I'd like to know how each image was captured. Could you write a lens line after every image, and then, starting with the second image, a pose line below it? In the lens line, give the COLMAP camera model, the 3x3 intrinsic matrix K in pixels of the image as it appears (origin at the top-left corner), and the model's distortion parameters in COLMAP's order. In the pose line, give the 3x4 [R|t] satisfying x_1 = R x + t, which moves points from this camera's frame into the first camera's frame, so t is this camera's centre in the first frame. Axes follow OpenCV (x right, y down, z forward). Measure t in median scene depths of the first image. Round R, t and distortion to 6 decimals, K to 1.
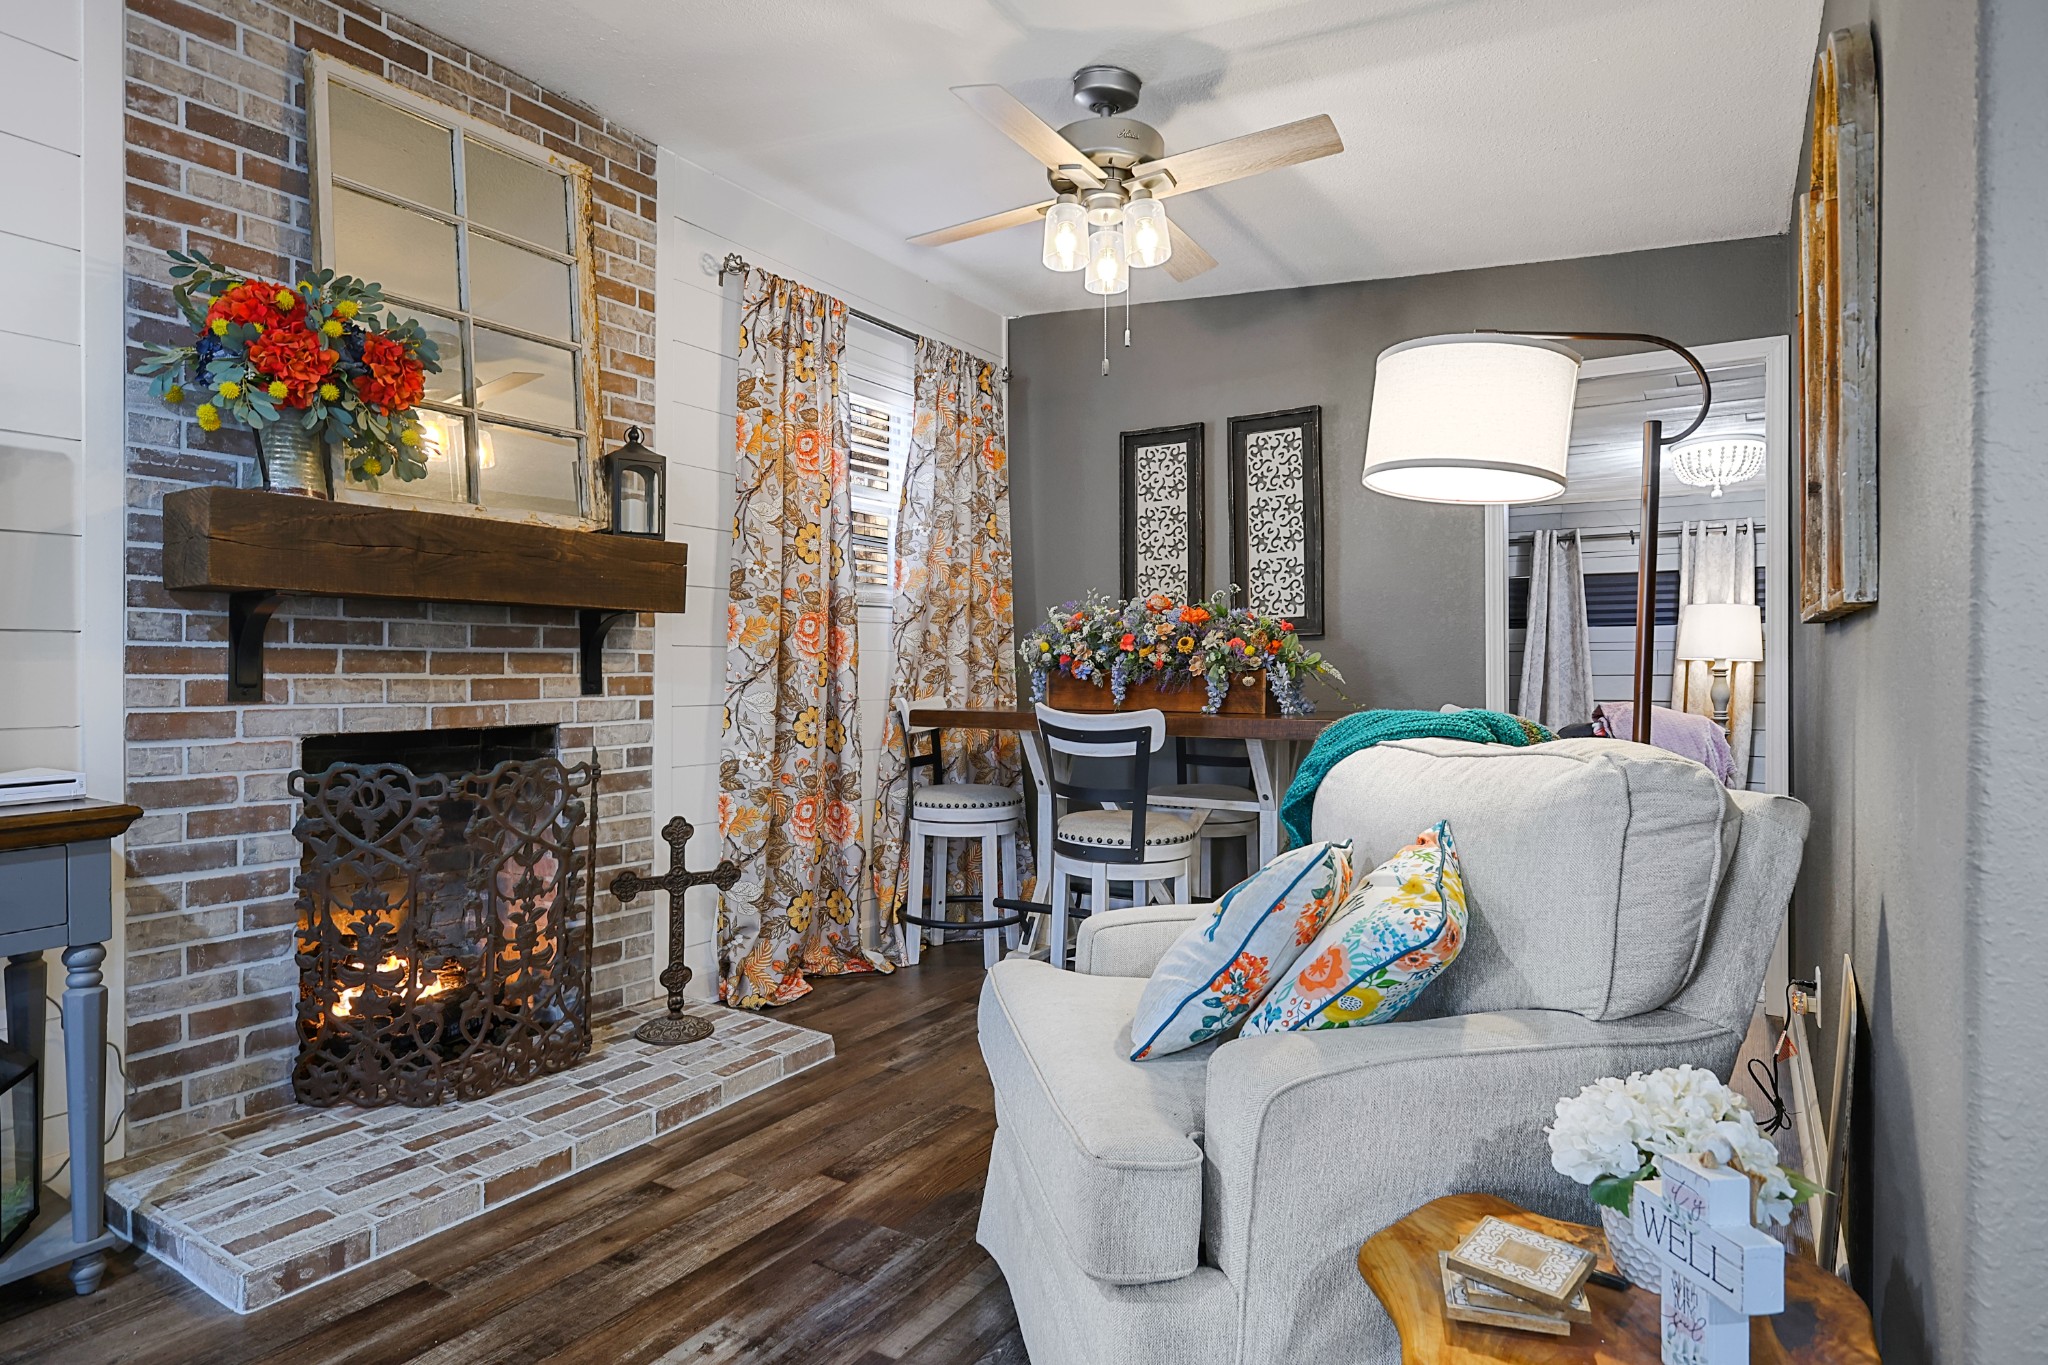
lens RADIAL K [[1114.4, 0, 1024.0], [0, 1114.4, 682.5], [0, 0, 1]] dist [0.007354, -0.000298]
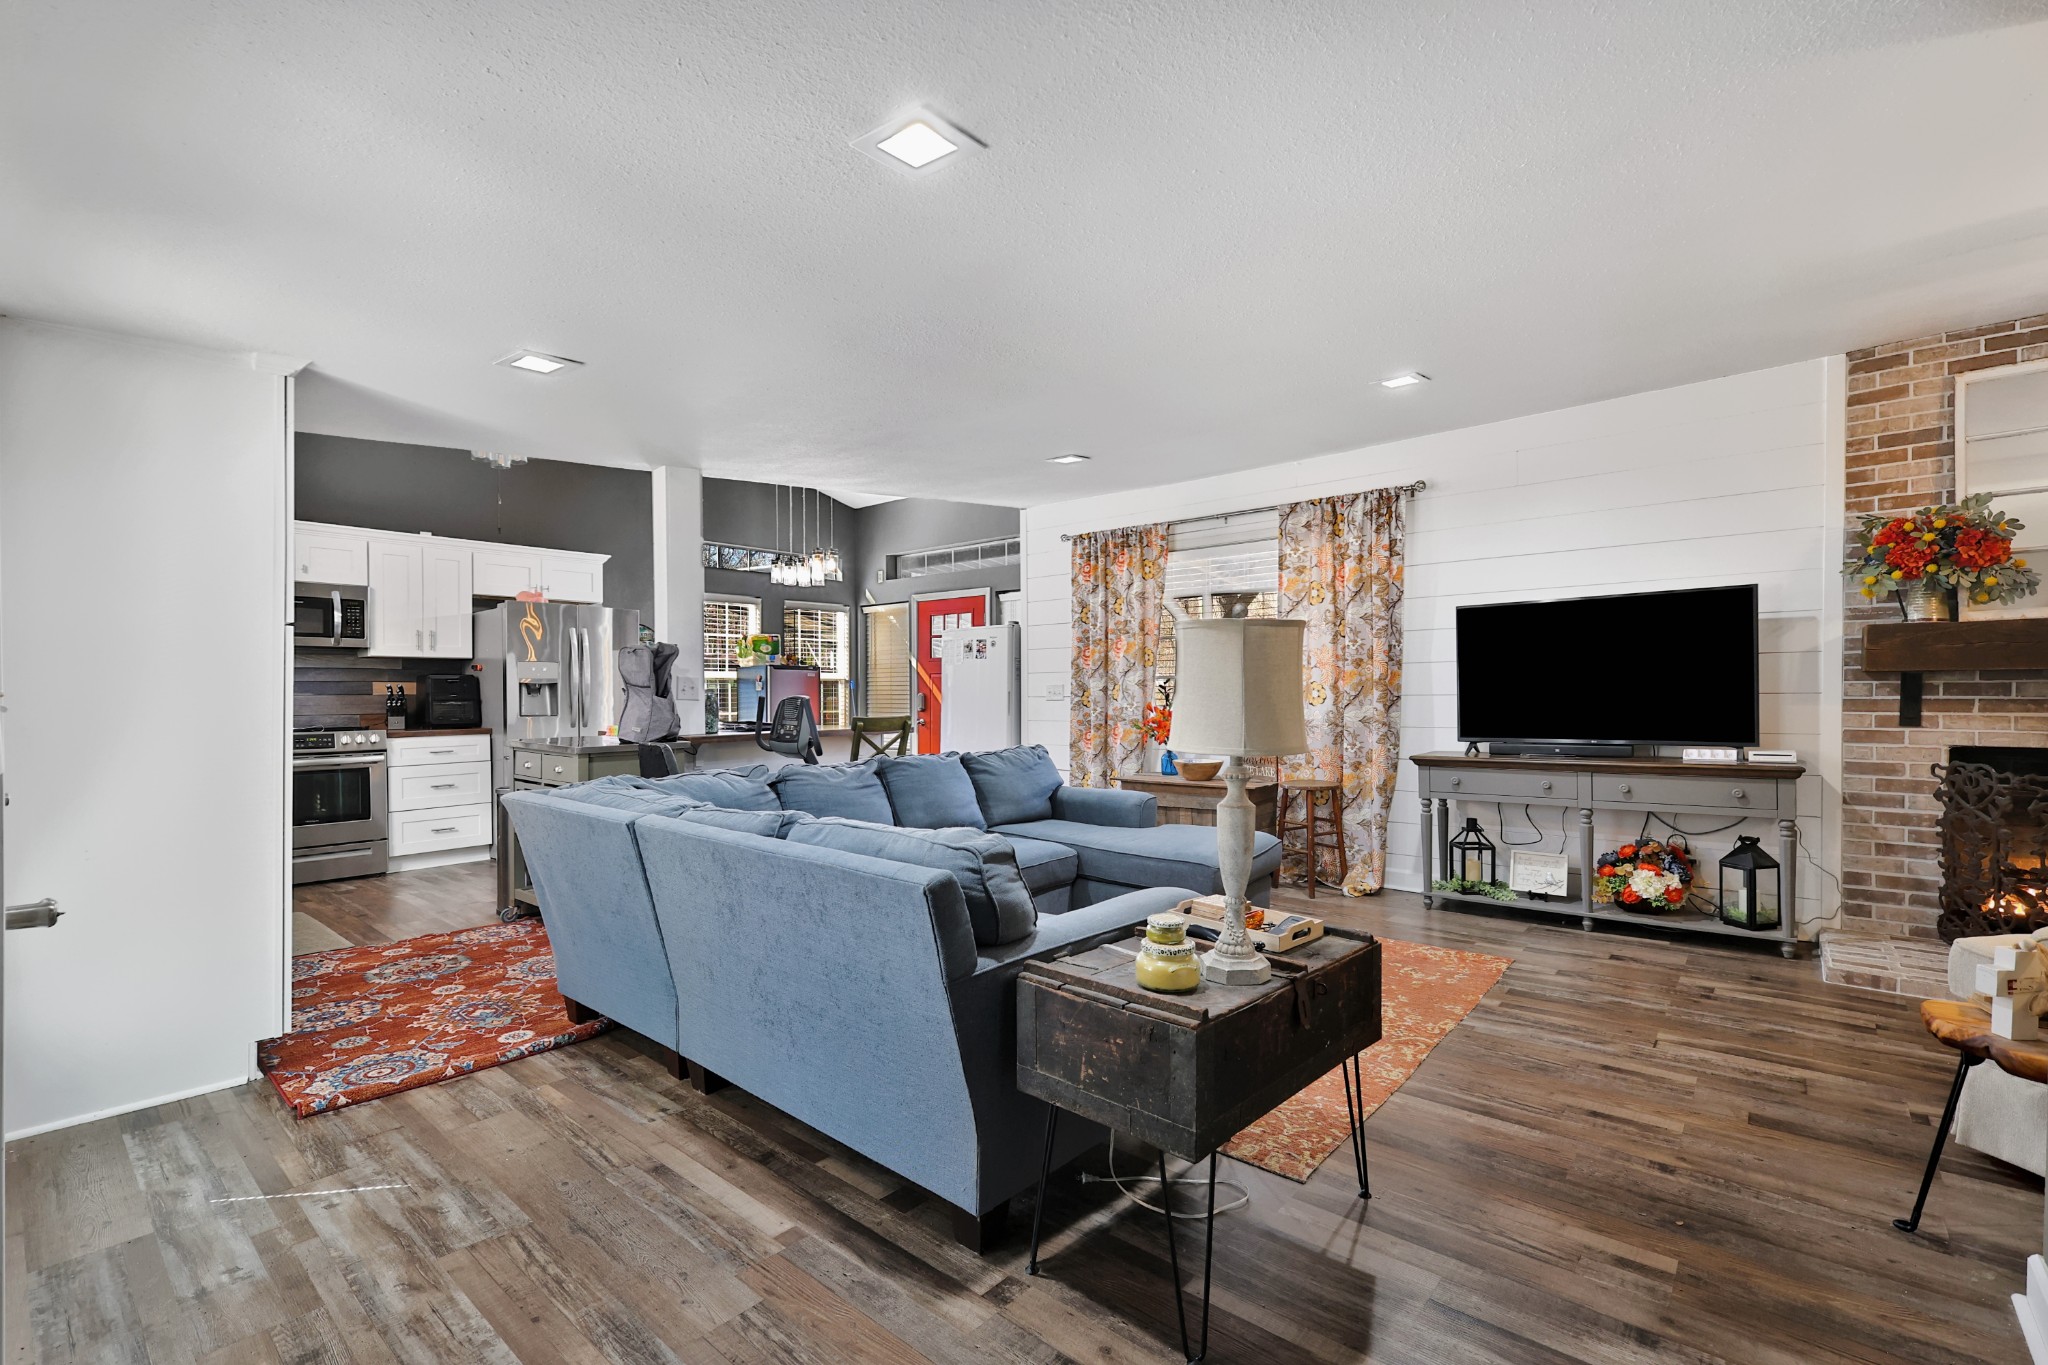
lens RADIAL K [[894.5, 0, 1036.9], [0, 894.5, 679.3], [0, 0, 1]] dist [0.001372, 0.000122]
pose [[-0.133623, -0.012156, -0.990958, 0.844852], [-0.003958, 0.999923, -0.011732, -0.032145], [0.991024, 0.002355, -0.133661, -0.248155]]
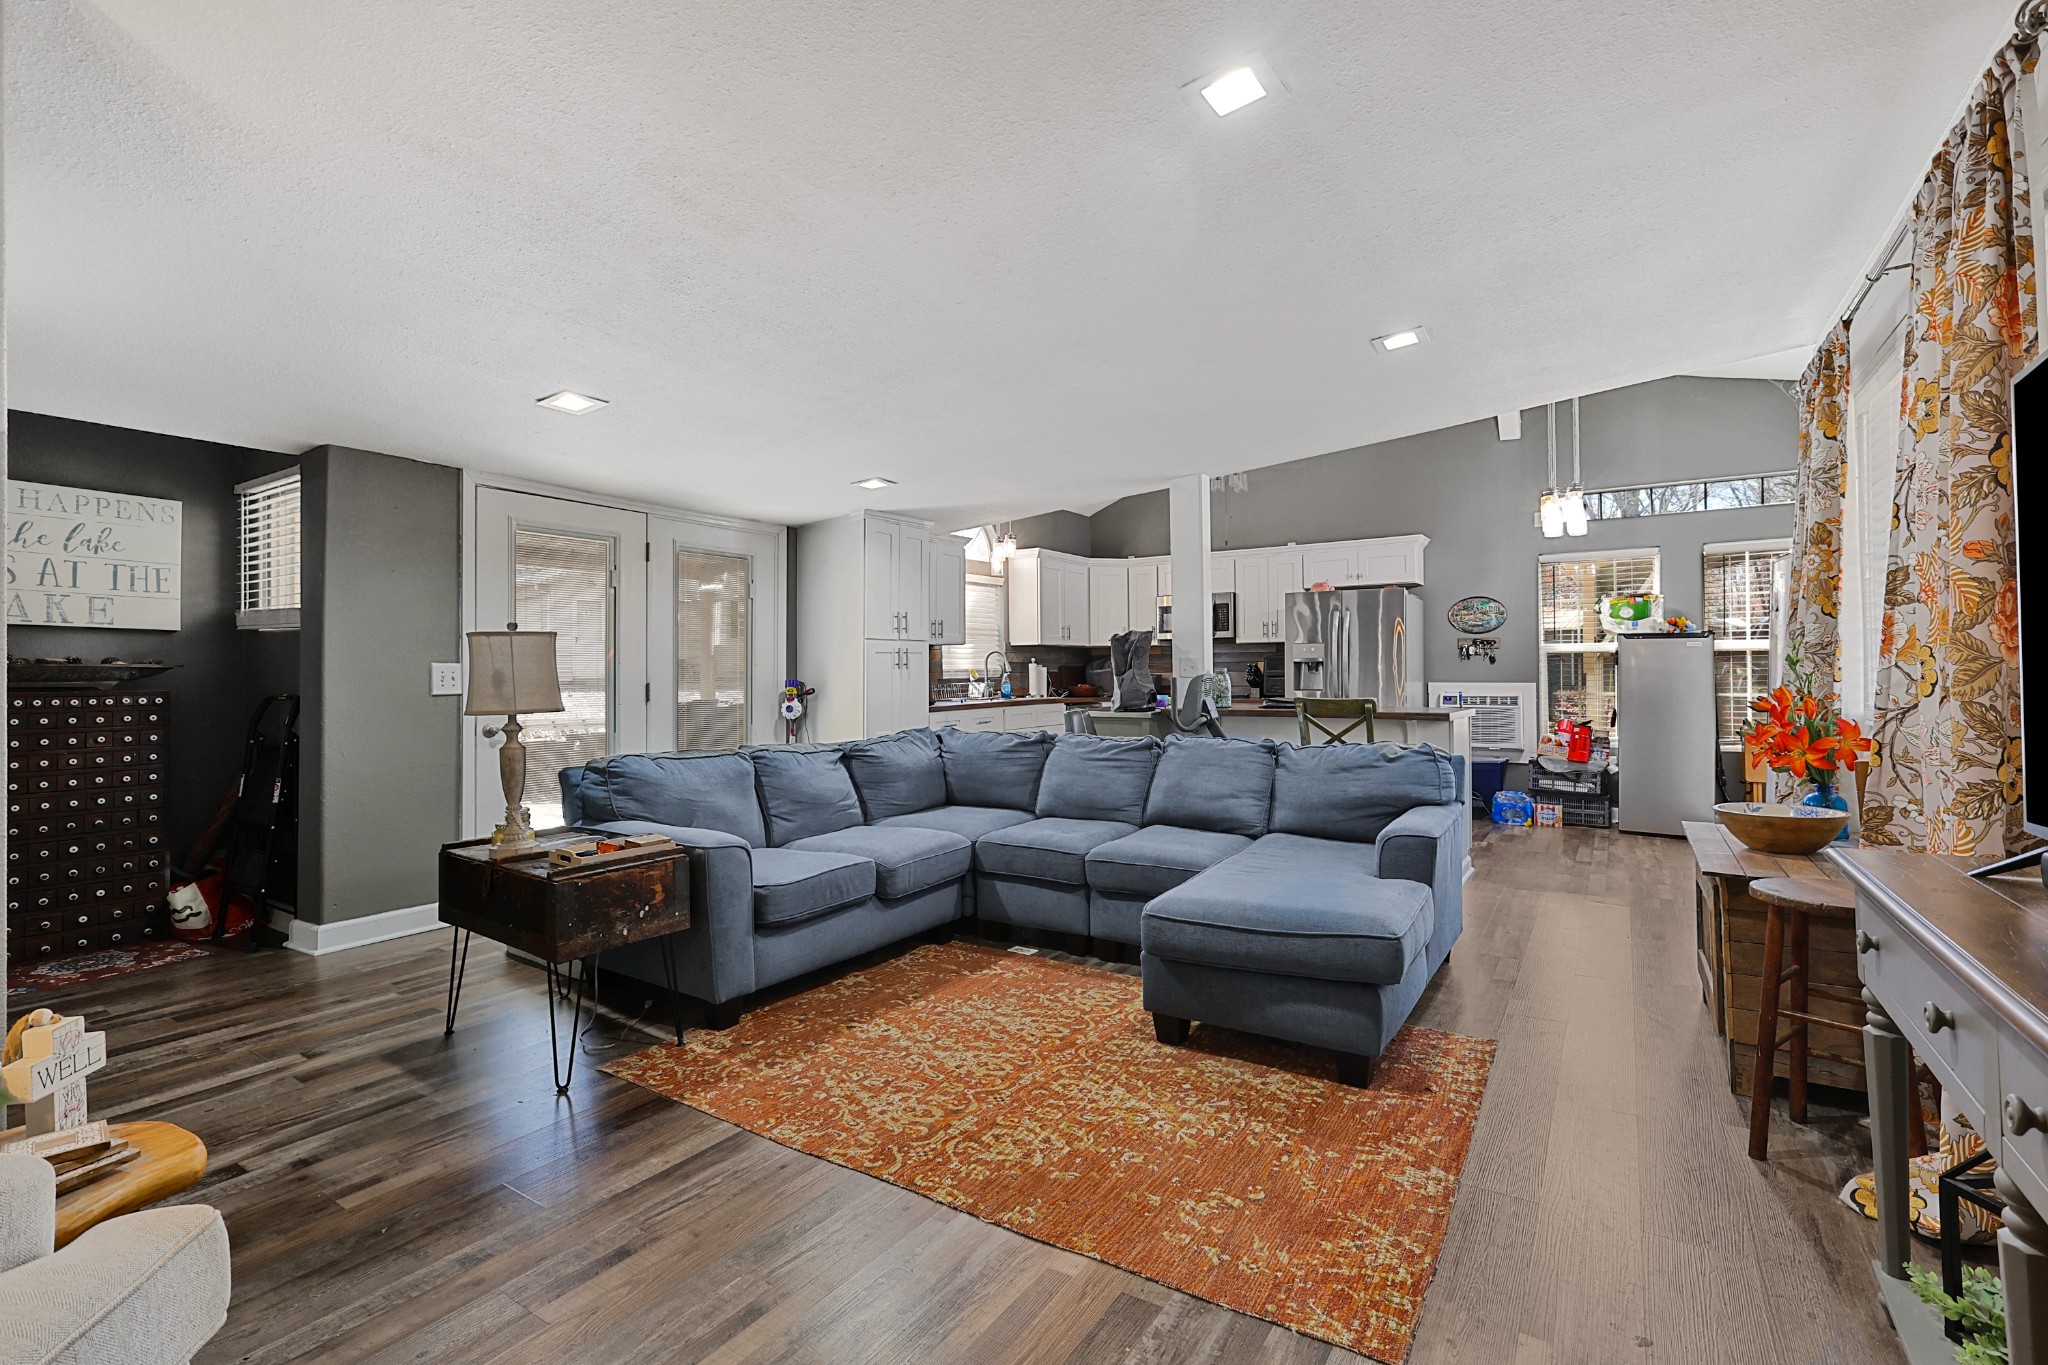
lens RADIAL K [[918.7, 0, 1044.5], [0, 918.7, 653.4], [0, 0, 1]] dist [-0.002084, -0.000003]
pose [[-0.999966, 0.008221, 0.000383, -0.286373], [0.008214, 0.999853, -0.015034, -0.034579], [-0.000506, -0.015031, -0.999887, 0.734490]]
